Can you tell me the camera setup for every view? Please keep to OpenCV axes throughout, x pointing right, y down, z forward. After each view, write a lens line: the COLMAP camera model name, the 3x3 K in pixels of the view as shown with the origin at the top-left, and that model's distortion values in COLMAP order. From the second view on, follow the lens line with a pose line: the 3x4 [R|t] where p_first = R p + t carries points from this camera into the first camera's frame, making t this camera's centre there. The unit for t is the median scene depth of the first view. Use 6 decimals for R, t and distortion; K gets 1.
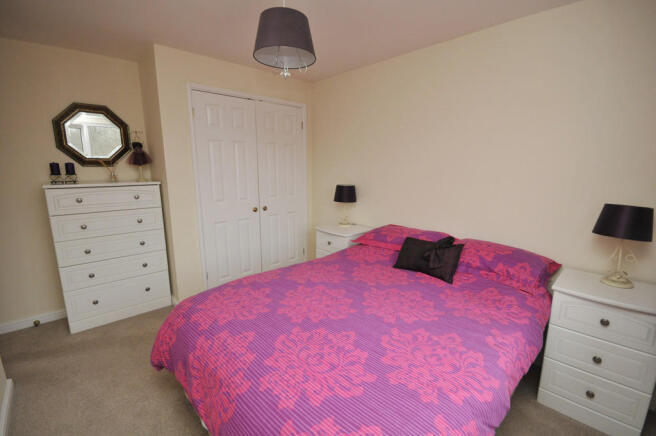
lens RADIAL K [[289.1, 0, 324.8], [0, 289.1, 218.0], [0, 0, 1]] dist [-0.000209, -0.002101]
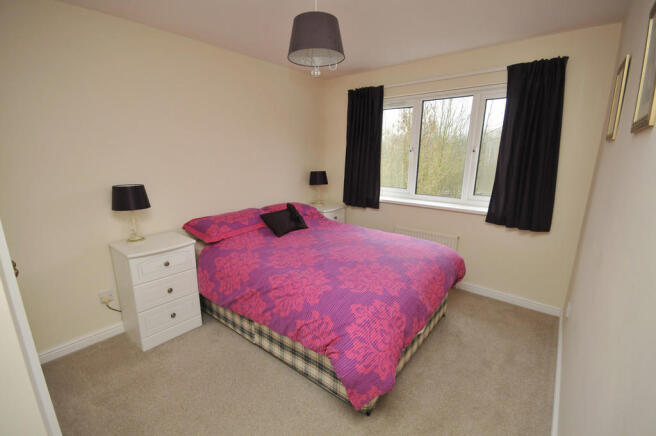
lens RADIAL K [[289.1, 0, 322.4], [0, 289.1, 222.5], [0, 0, 1]] dist [-0.000209, -0.002101]
pose [[-0.139416, -0.250020, 0.958151, -1.200084], [0.162054, 0.948795, 0.271158, -0.247977], [-0.976884, 0.193076, -0.091760, 1.084633]]
